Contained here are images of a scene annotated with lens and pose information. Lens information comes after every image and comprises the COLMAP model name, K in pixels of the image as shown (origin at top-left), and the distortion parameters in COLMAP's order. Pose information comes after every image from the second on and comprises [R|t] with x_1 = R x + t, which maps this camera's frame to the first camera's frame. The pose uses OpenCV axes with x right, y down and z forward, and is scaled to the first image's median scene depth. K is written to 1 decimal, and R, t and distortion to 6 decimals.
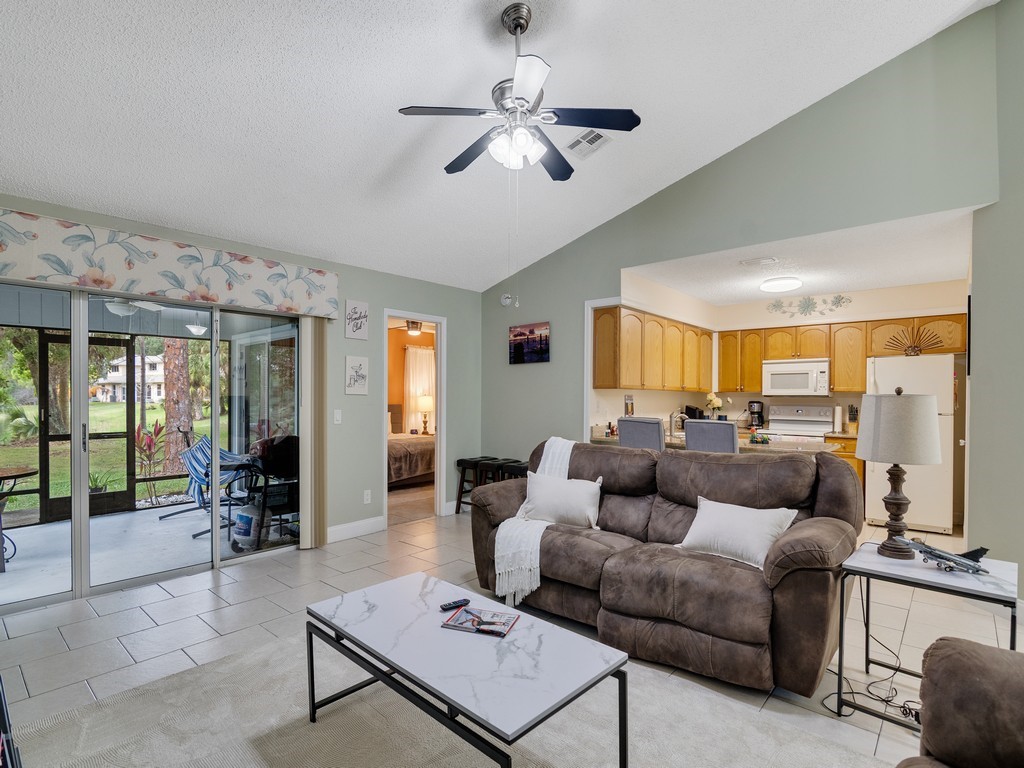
lens RADIAL K [[517.0, 0, 499.8], [0, 517.0, 402.3], [0, 0, 1]] dist [-0.003415, -0.000007]
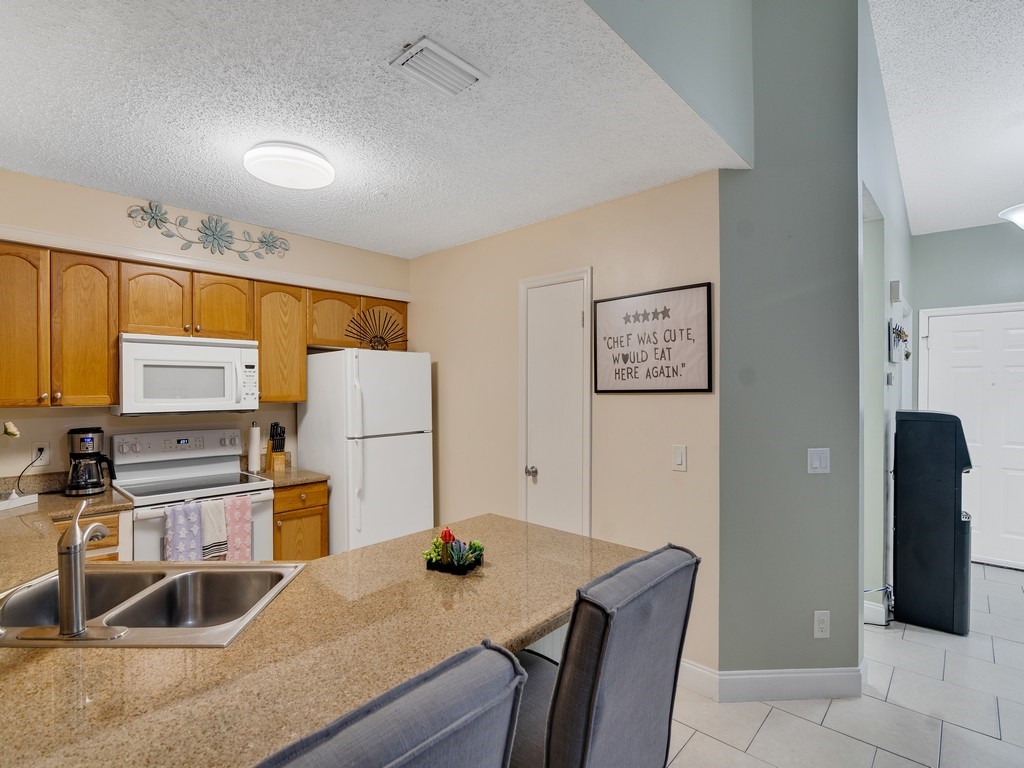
lens RADIAL K [[500.4, 0, 498.3], [0, 500.4, 386.0], [0, 0, 1]] dist [-0.005682, -0.000838]
pose [[0.028004, -0.004542, 0.999597, 0.111887], [0.010573, 0.999935, 0.004248, -0.037549], [-0.999552, 0.010449, 0.028050, 0.724289]]
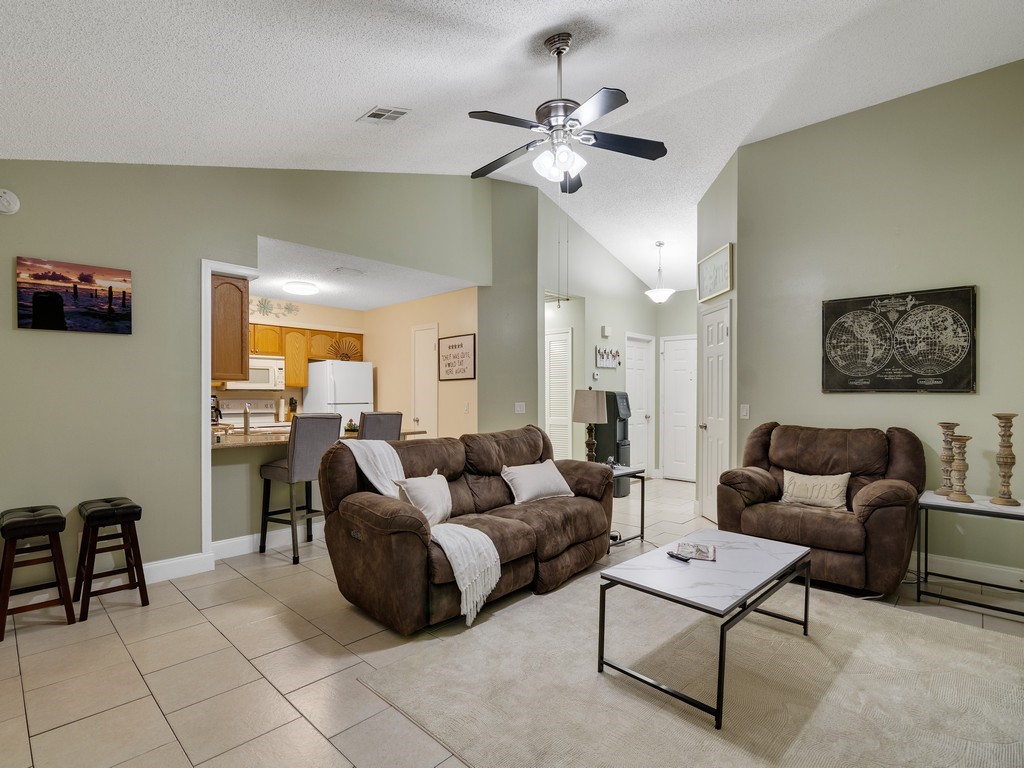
lens RADIAL K [[514.5, 0, 498.6], [0, 514.5, 395.1], [0, 0, 1]] dist [-0.003494, -0.000895]
pose [[0.043993, -0.005335, 0.999018, -0.466404], [0.009447, 0.999943, 0.004924, -0.002936], [-0.998987, 0.009221, 0.044041, 0.477150]]
